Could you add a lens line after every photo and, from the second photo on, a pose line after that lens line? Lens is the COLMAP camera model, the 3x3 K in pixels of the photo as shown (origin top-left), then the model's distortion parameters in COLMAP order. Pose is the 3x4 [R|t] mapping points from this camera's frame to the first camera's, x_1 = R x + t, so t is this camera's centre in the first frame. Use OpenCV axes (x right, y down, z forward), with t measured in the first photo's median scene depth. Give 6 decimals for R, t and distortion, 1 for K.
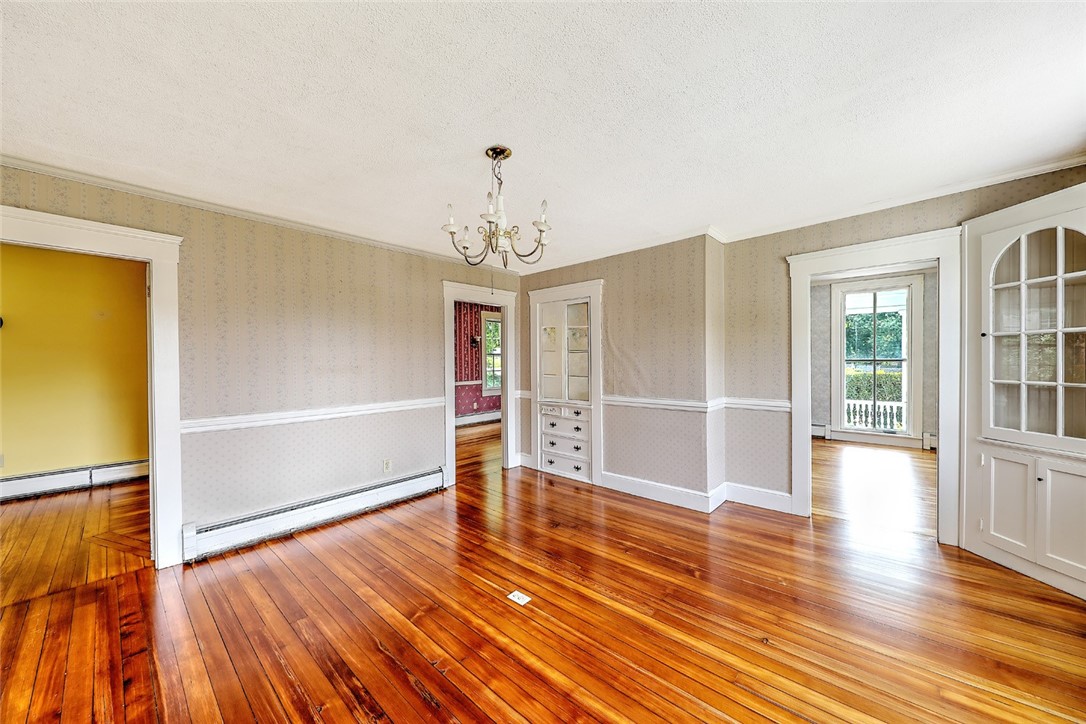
lens RADIAL K [[395.7, 0, 546.4], [0, 395.7, 364.1], [0, 0, 1]] dist [0.000749, -0.000026]
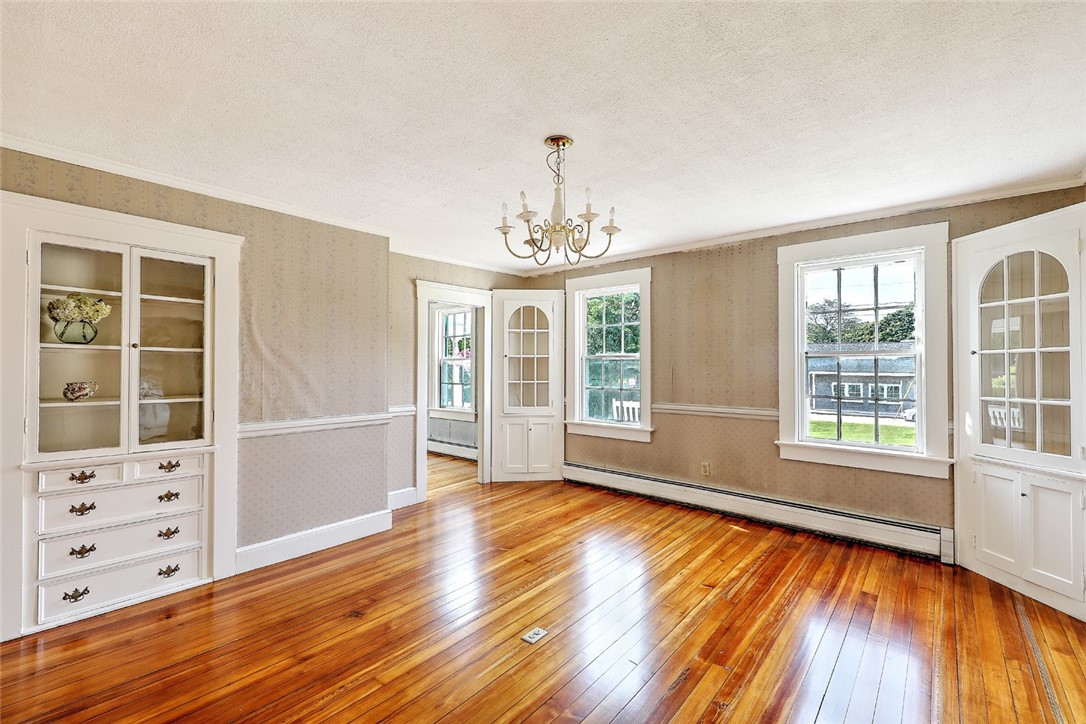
lens RADIAL K [[473.5, 0, 544.2], [0, 473.5, 362.3], [0, 0, 1]] dist [0.001956, -0.000453]
pose [[-0.052612, 0.023065, 0.998349, -0.678496], [0.009616, 0.999699, -0.022589, 0.003540], [-0.998569, 0.008411, -0.052818, 0.613313]]
